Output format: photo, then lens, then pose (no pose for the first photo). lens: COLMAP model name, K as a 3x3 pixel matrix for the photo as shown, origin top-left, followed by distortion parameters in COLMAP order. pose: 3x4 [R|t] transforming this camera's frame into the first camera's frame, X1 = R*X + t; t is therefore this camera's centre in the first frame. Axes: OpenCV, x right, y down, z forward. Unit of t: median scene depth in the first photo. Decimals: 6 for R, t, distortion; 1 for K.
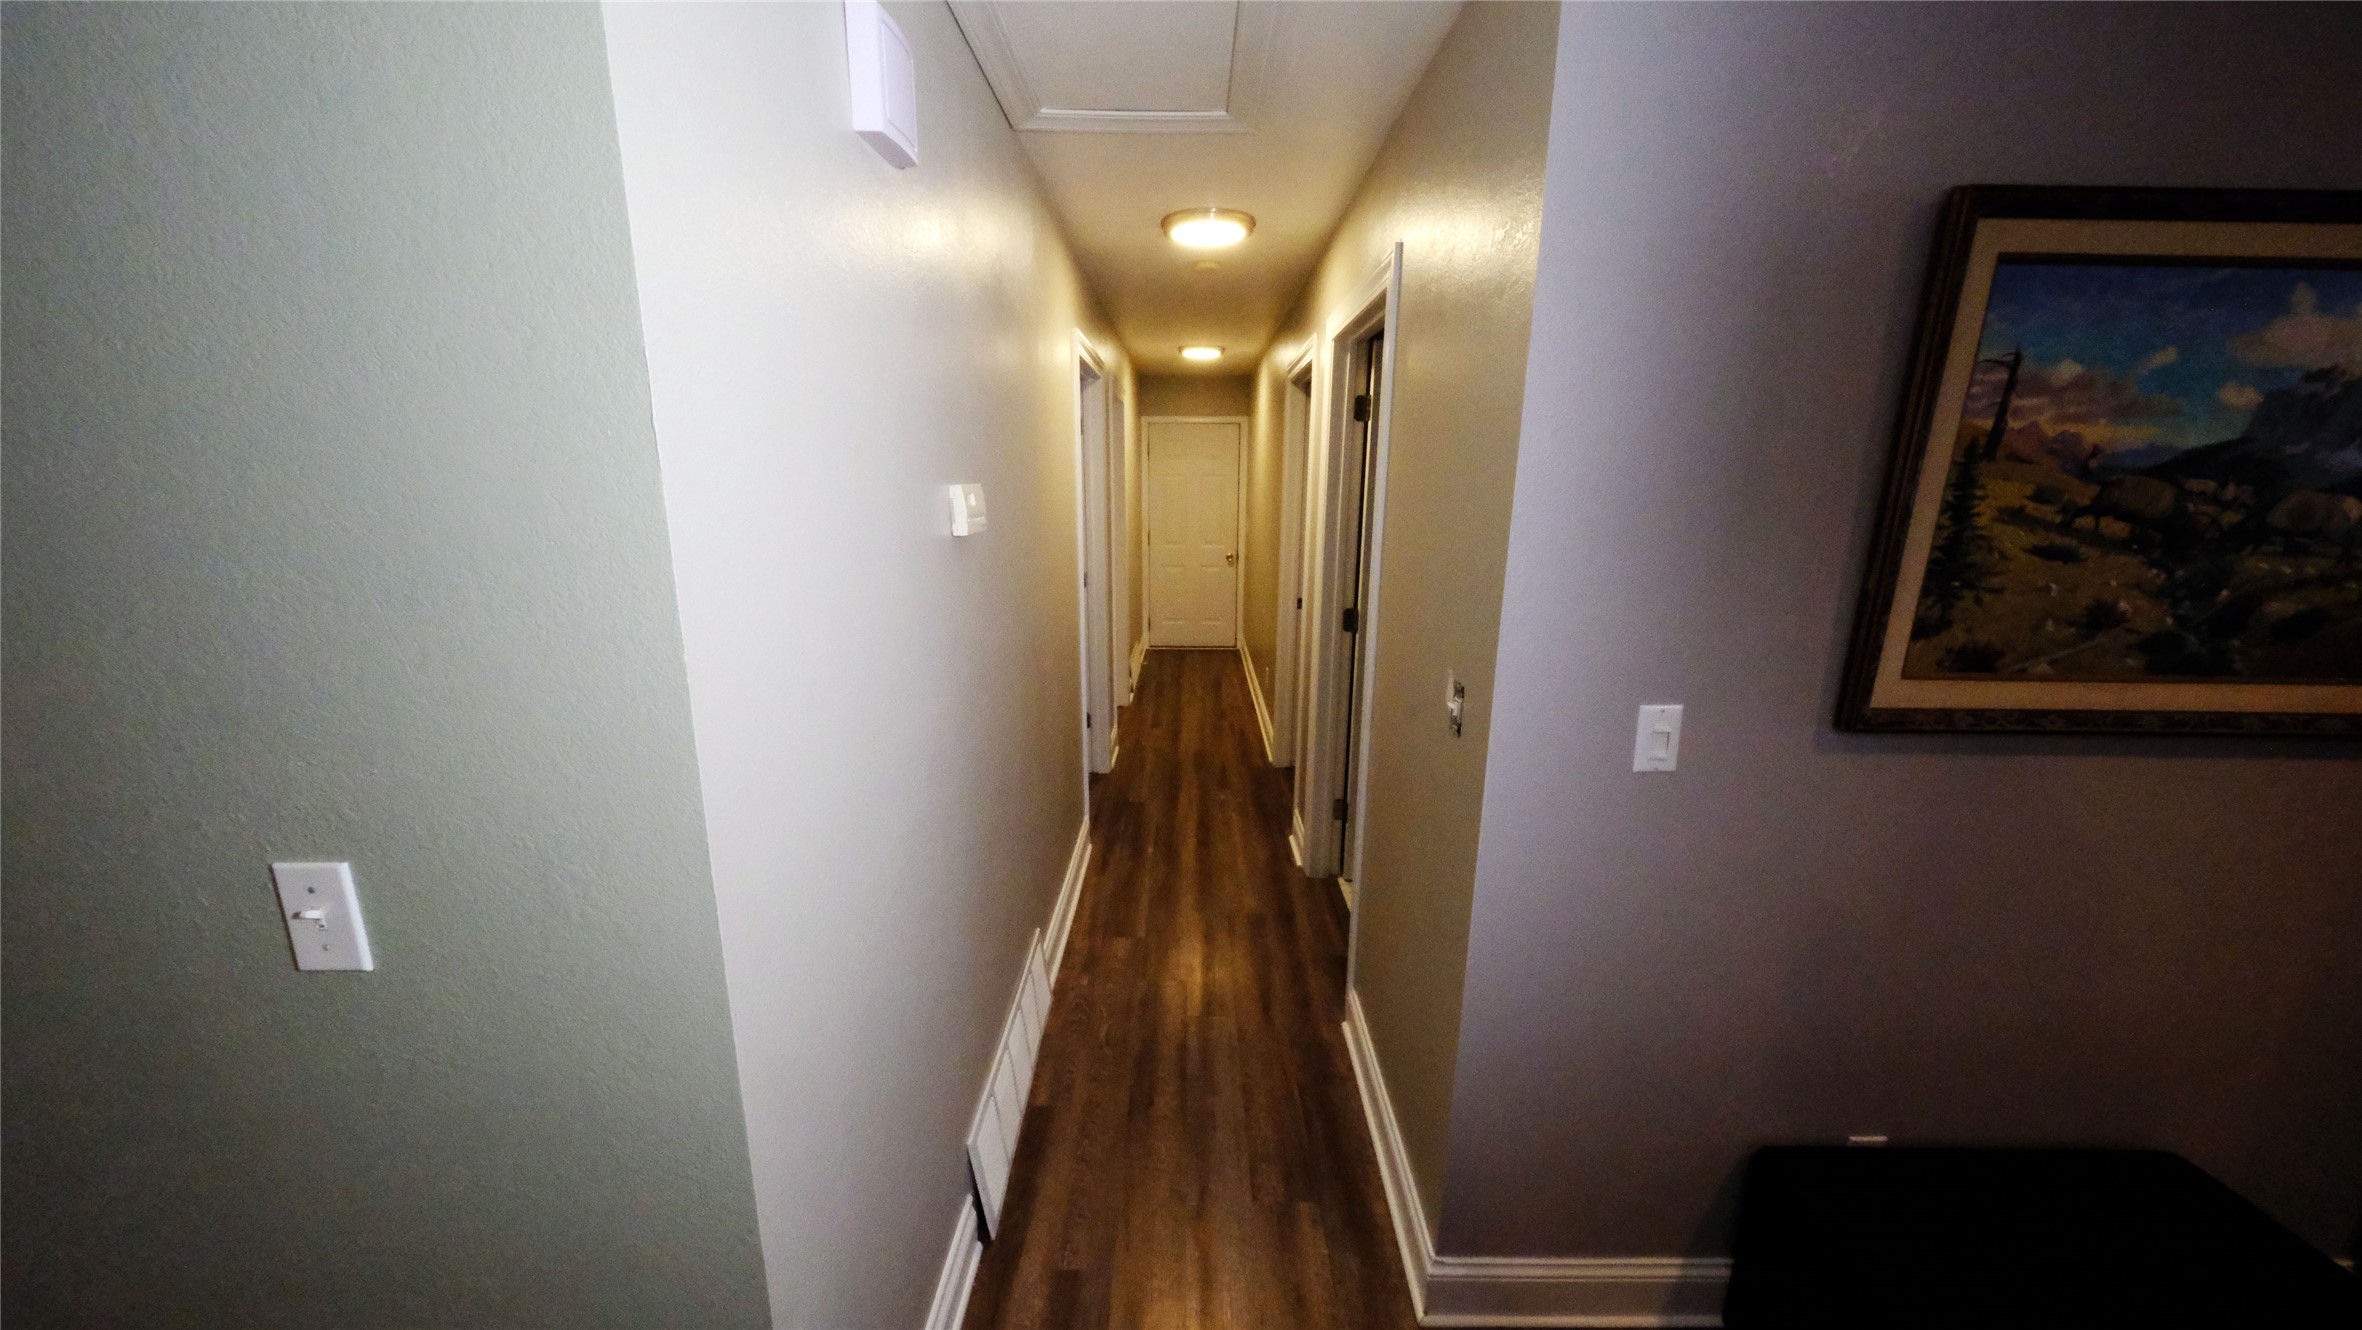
lens RADIAL K [[811.7, 0, 1186.8], [0, 811.7, 663.9], [0, 0, 1]] dist [-0.000614, -0.000179]
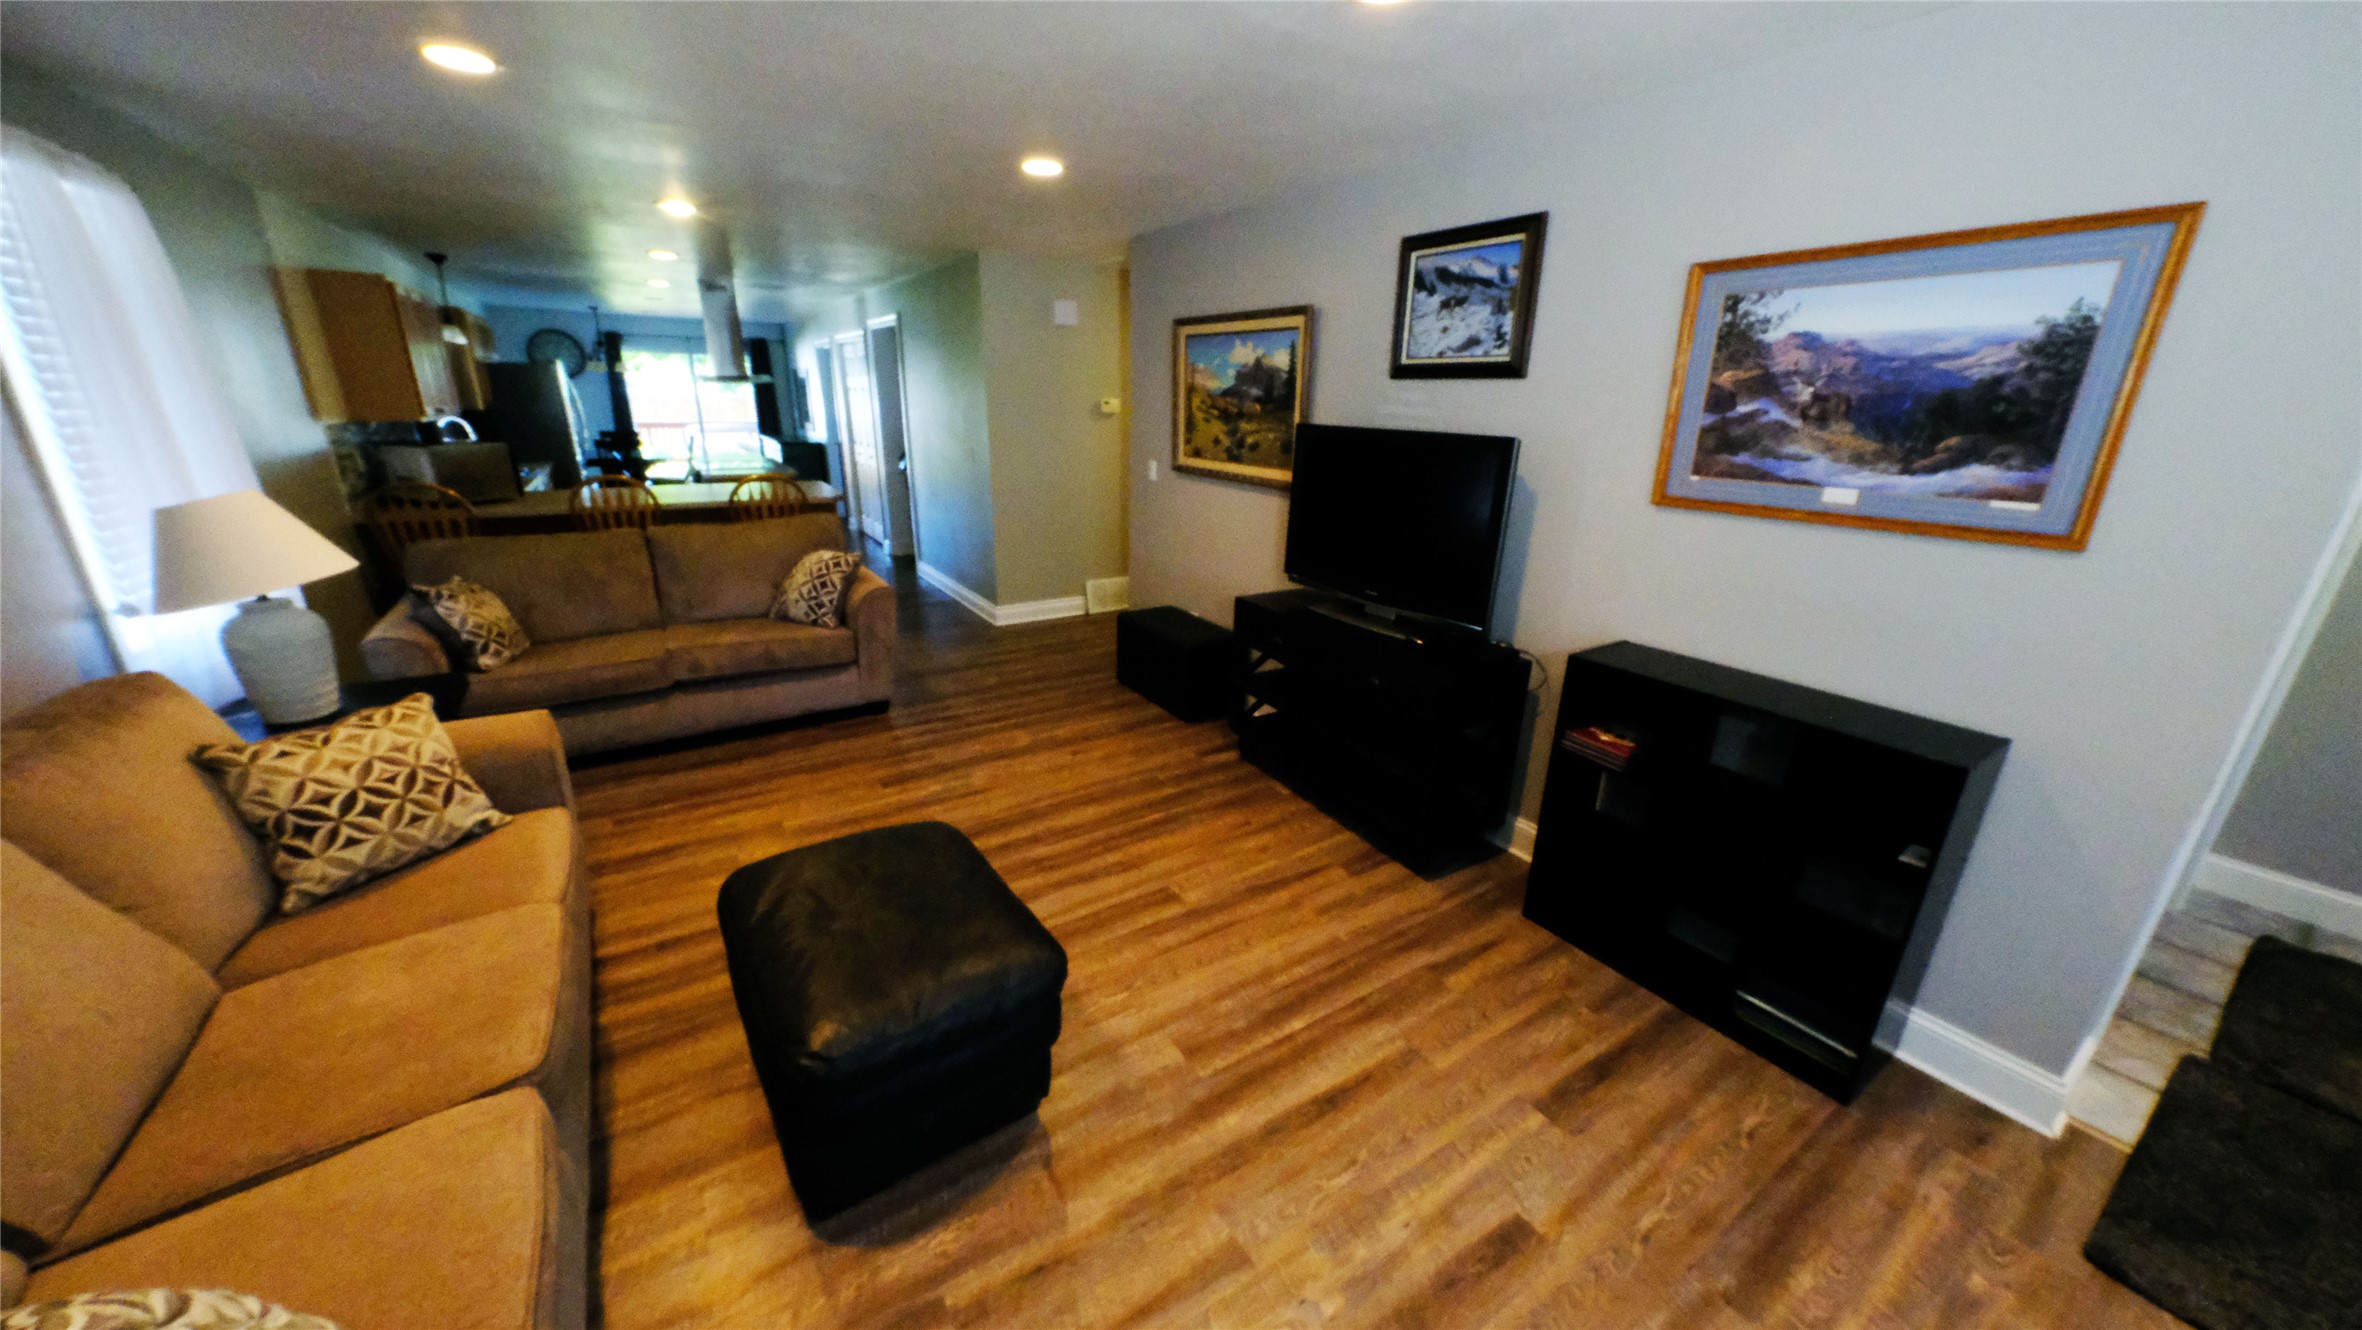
lens RADIAL K [[806.2, 0, 1185.7], [0, 806.2, 665.6], [0, 0, 1]] dist [-0.005901, -0.000096]
pose [[0.553498, 0.267183, -0.788830, 3.957129], [-0.198420, 0.962176, 0.186672, 0.241128], [0.808869, 0.053197, 0.585577, -0.993972]]
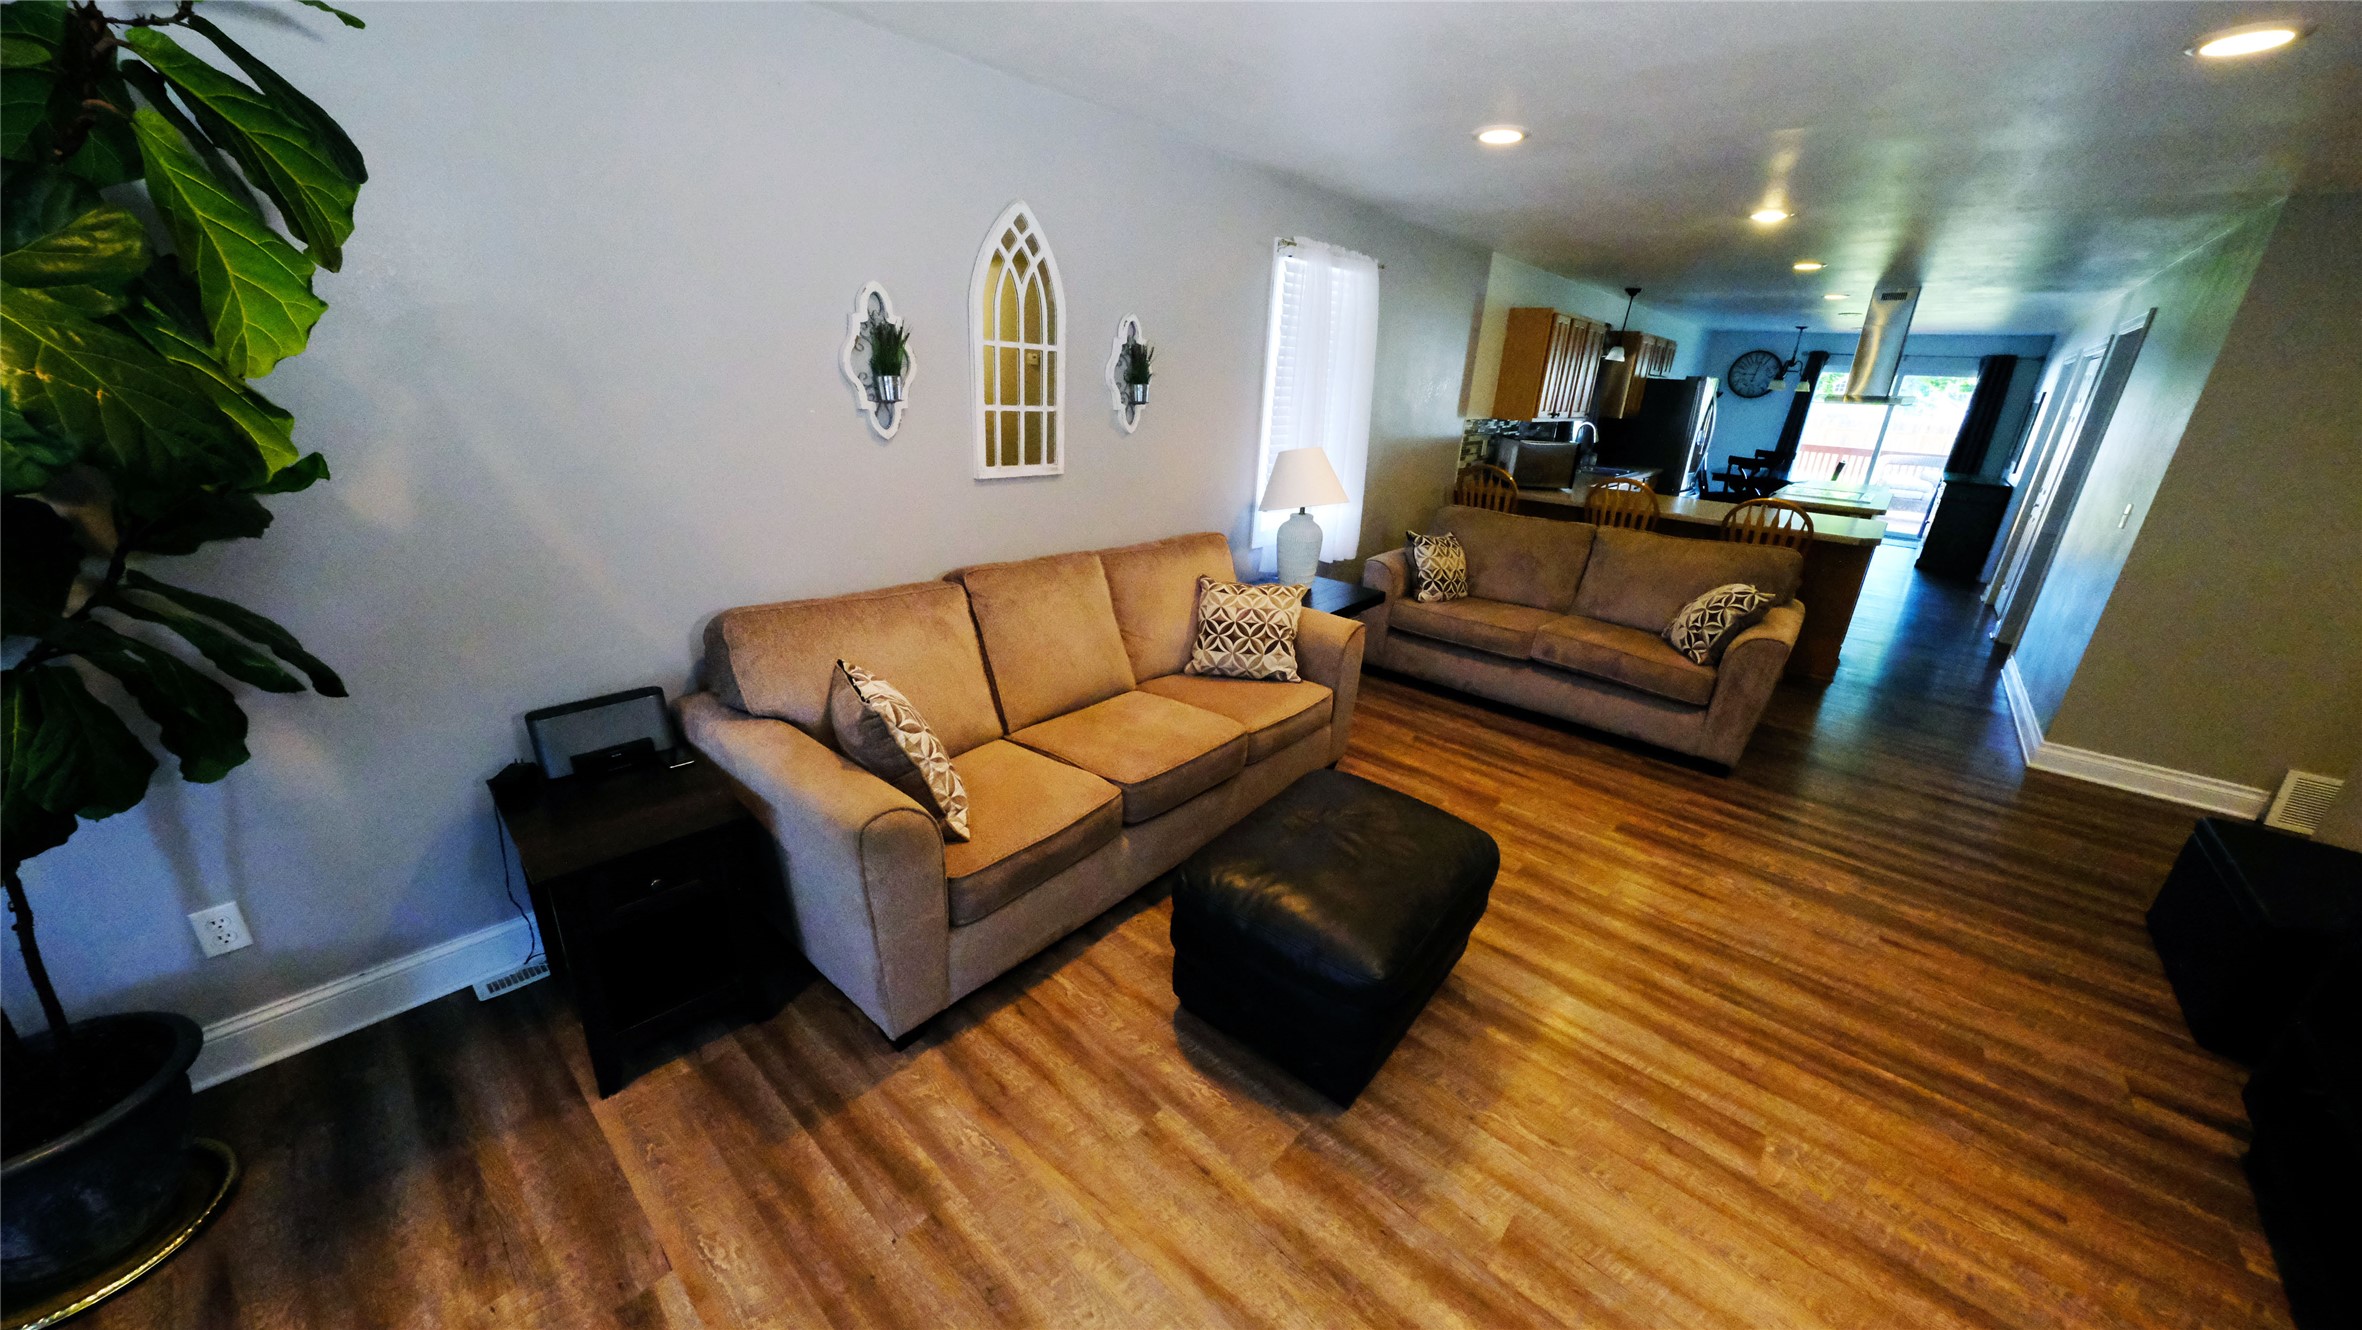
lens RADIAL K [[811.7, 0, 1186.8], [0, 811.7, 663.9], [0, 0, 1]] dist [-0.000614, -0.000179]
pose [[-0.648268, 0.218918, -0.729262, 3.942665], [-0.219431, 0.863426, 0.454253, 0.048885], [0.729108, 0.454501, -0.511694, -0.119056]]
